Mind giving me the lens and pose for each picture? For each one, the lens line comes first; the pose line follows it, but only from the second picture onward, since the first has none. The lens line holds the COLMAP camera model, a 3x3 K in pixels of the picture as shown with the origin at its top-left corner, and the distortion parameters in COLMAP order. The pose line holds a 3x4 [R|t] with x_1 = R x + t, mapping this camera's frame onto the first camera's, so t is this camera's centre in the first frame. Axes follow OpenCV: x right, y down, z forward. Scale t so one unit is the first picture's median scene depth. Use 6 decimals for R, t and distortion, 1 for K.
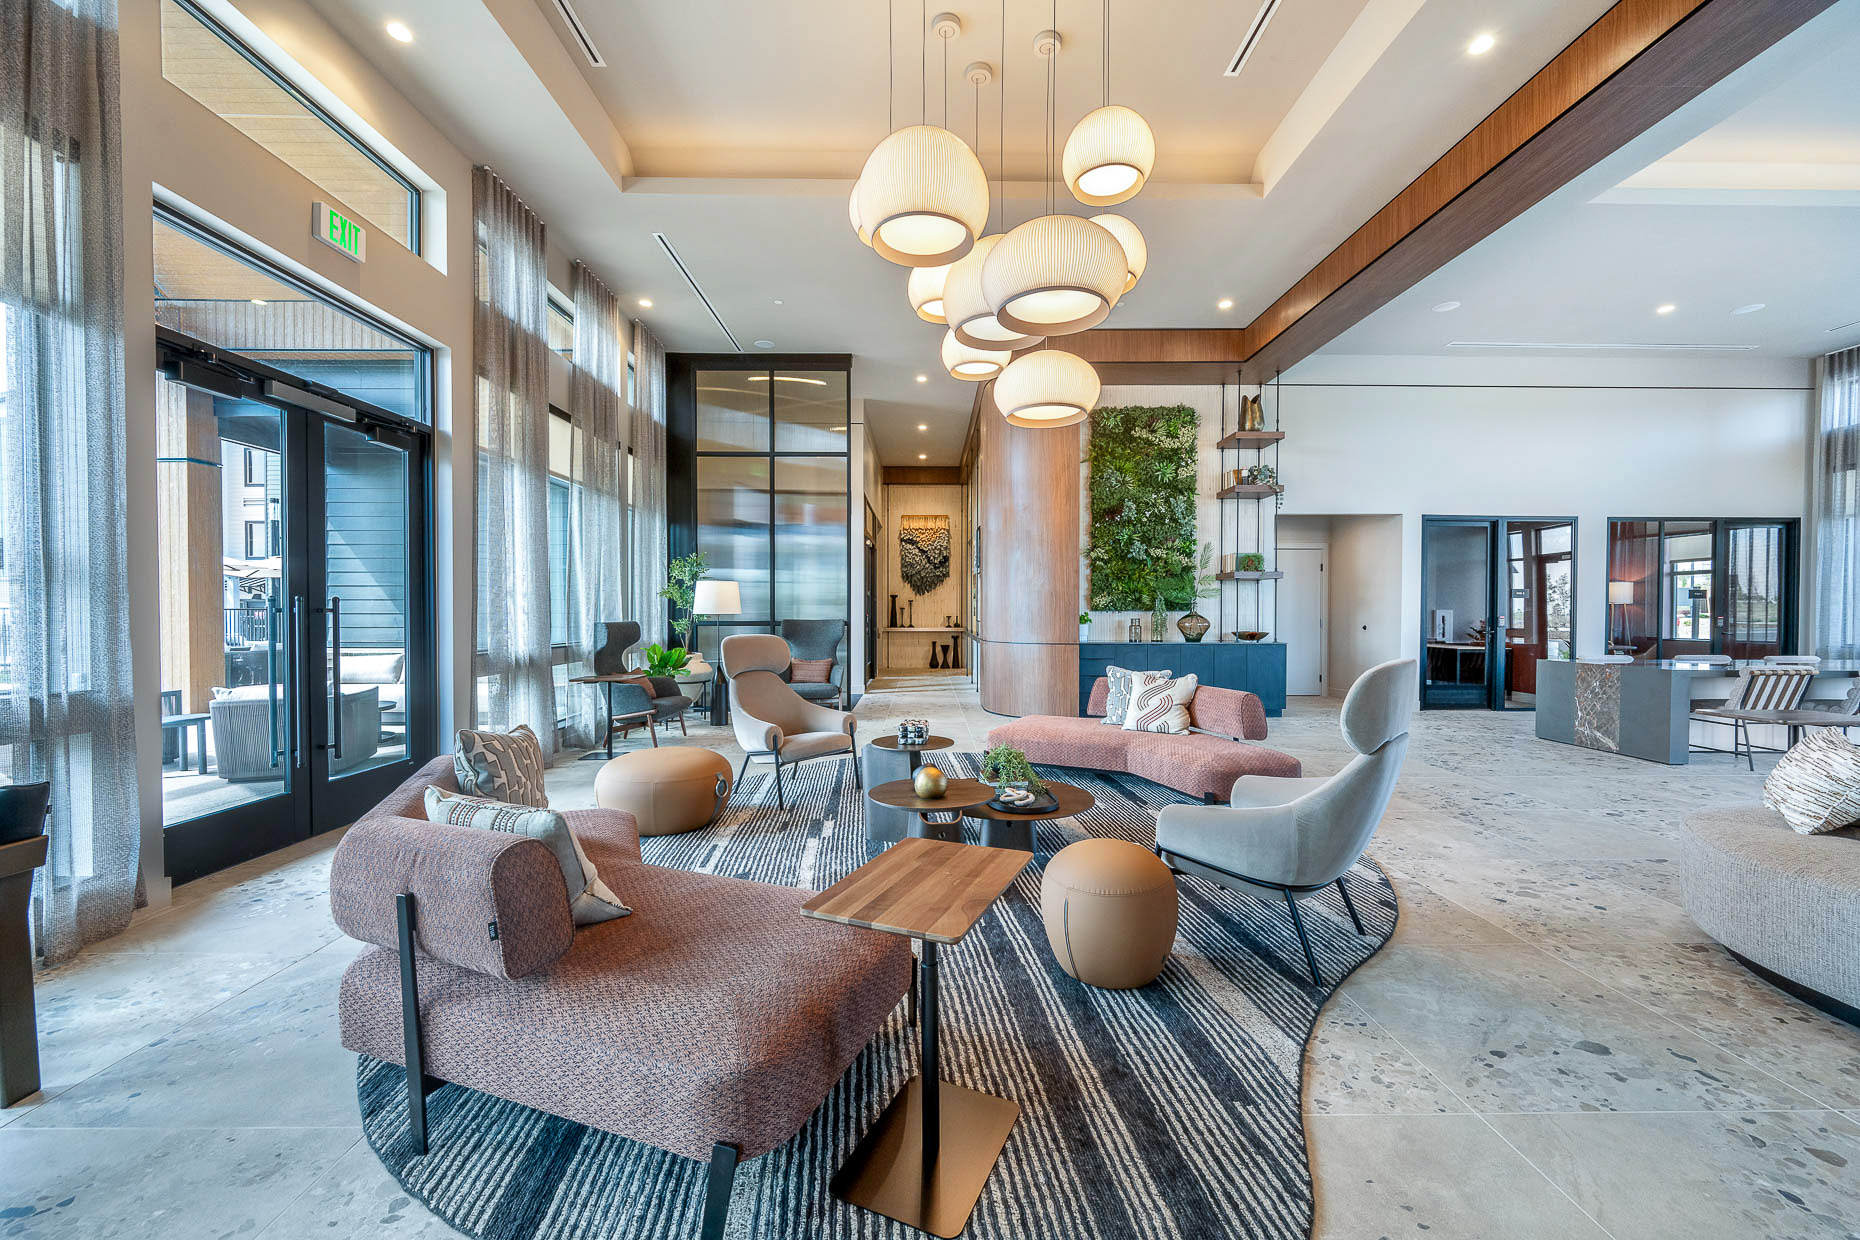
lens RADIAL K [[764.4, 0, 934.3], [0, 764.4, 623.6], [0, 0, 1]] dist [-0.002136, -0.000115]
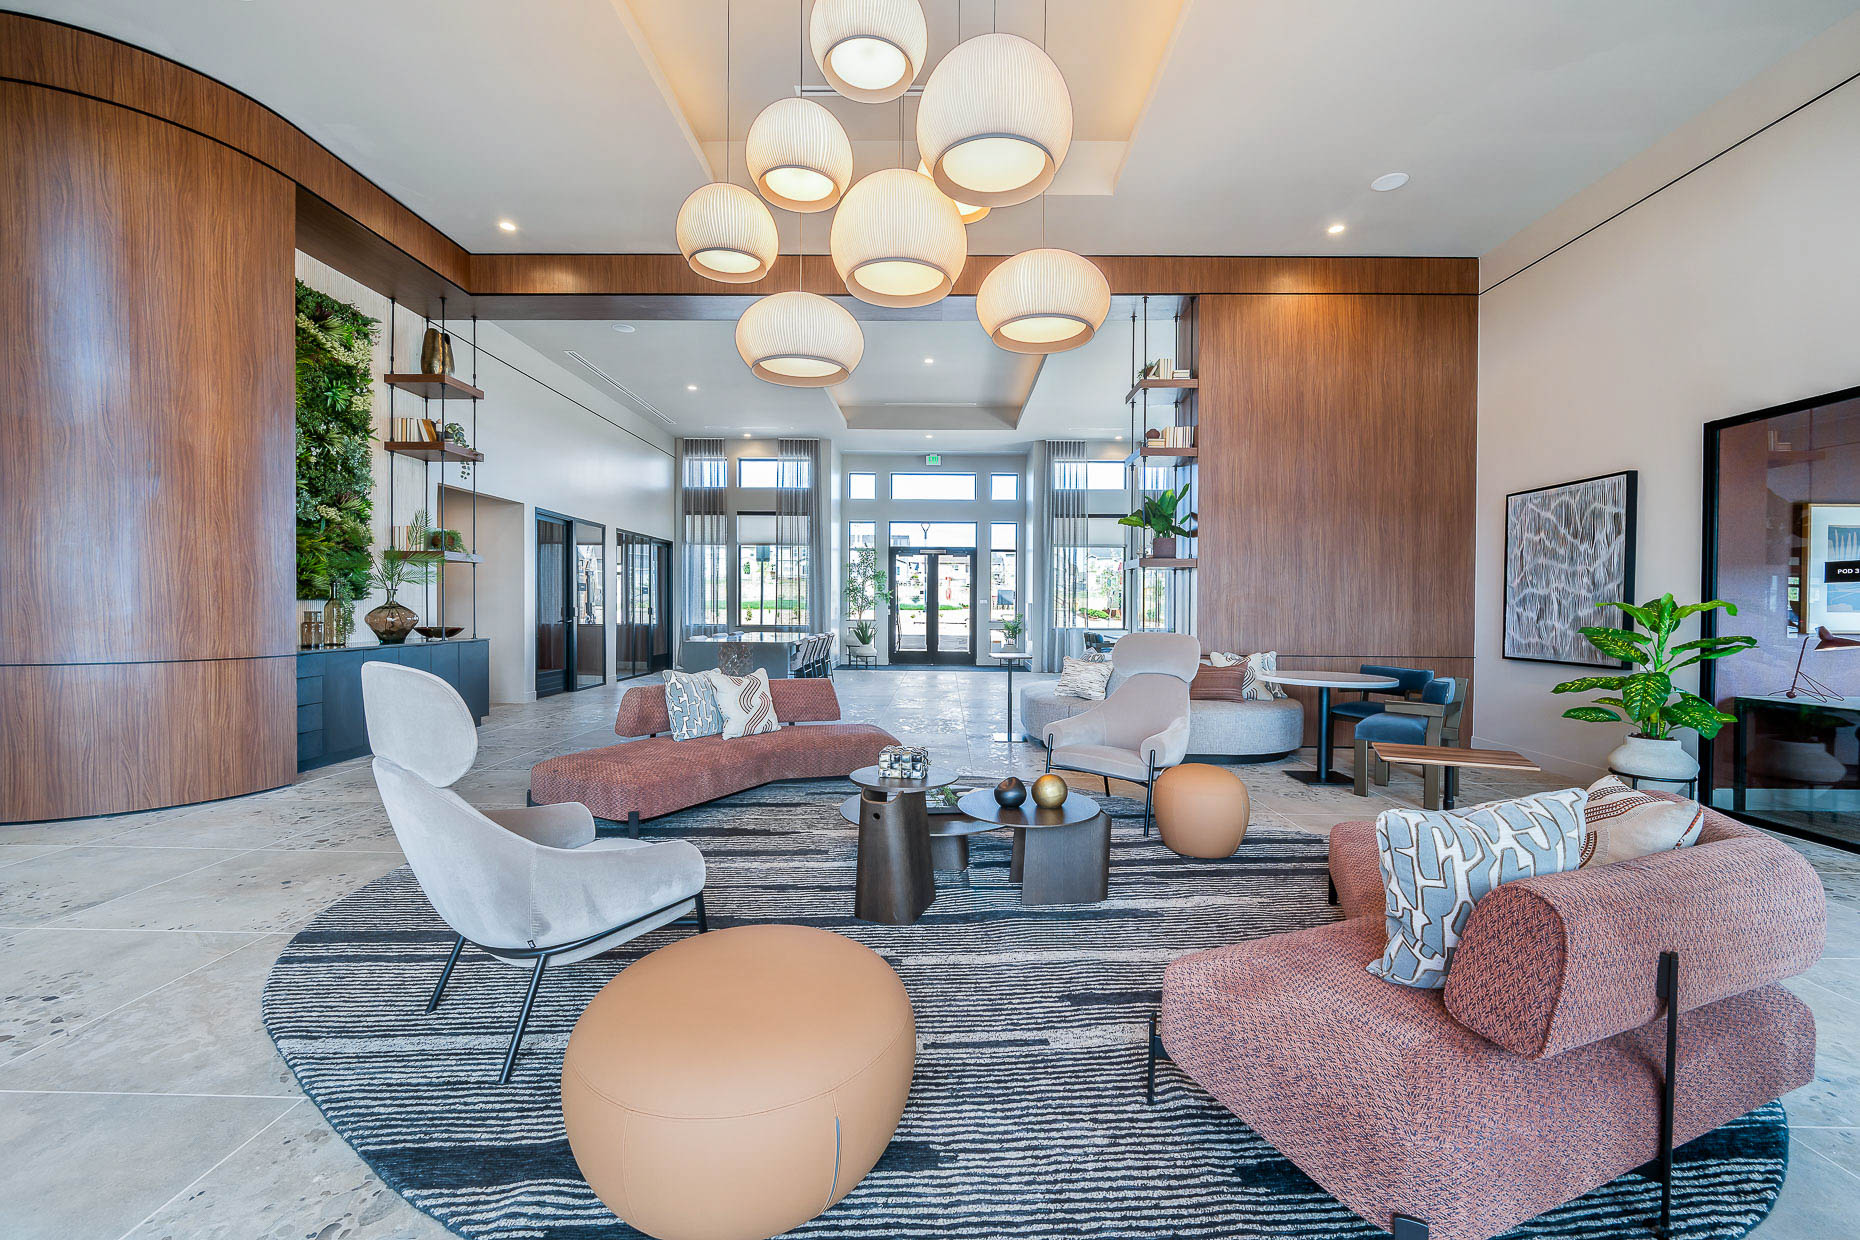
lens RADIAL K [[764.4, 0, 946.9], [0, 764.4, 616.7], [0, 0, 1]] dist [-0.002136, -0.000115]
pose [[0.019574, -0.014452, 0.999704, -0.370056], [0.008848, 0.999859, 0.014281, -0.006097], [-0.999769, 0.008566, 0.019700, 0.444840]]
